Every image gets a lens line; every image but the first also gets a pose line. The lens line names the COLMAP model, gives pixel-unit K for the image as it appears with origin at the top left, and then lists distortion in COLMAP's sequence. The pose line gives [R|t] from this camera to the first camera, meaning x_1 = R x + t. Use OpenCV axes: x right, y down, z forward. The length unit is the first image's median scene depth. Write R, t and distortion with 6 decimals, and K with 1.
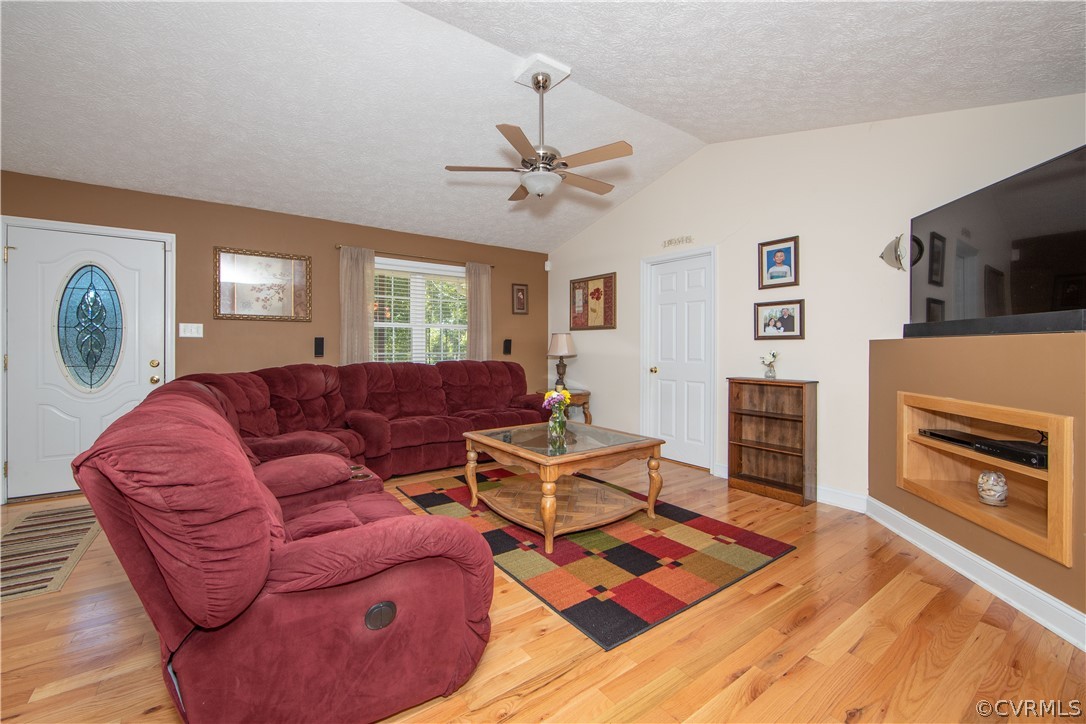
lens RADIAL K [[449.6, 0, 553.0], [0, 449.6, 347.4], [0, 0, 1]] dist [-0.009703, 0.000675]
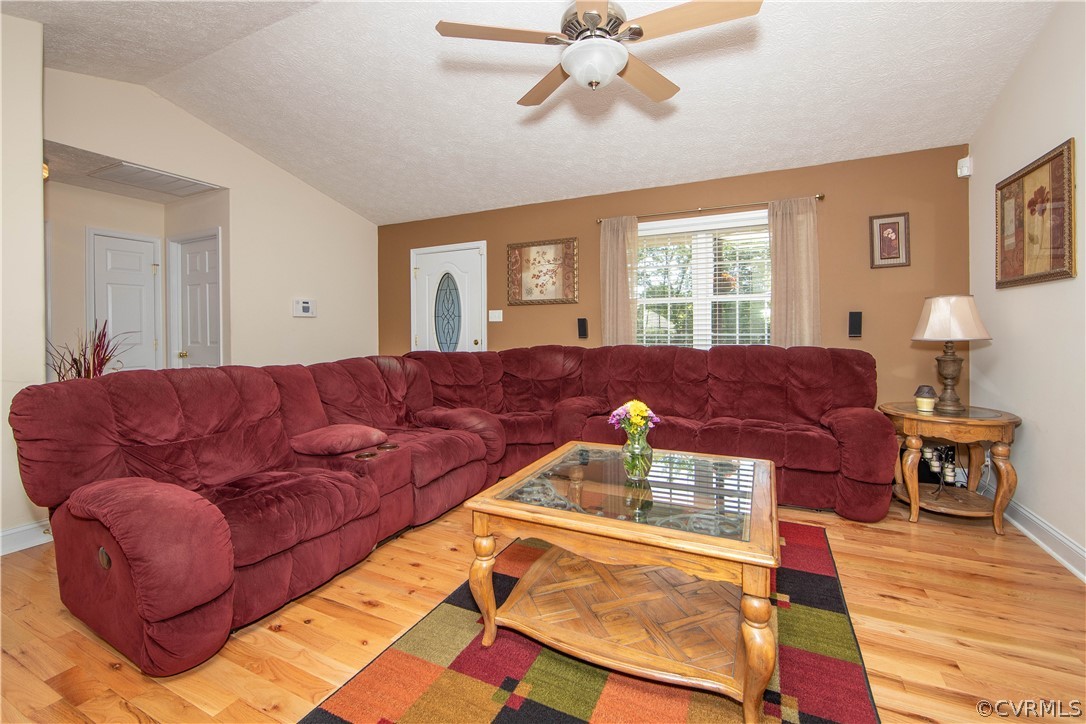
lens RADIAL K [[484.6, 0, 552.6], [0, 484.6, 332.7], [0, 0, 1]] dist [-0.010527, 0.001147]
pose [[0.441268, 0.000517, -0.897375, 0.474336], [0.011214, 0.999919, 0.006090, 0.002095], [0.897305, -0.012750, 0.441226, 0.561248]]
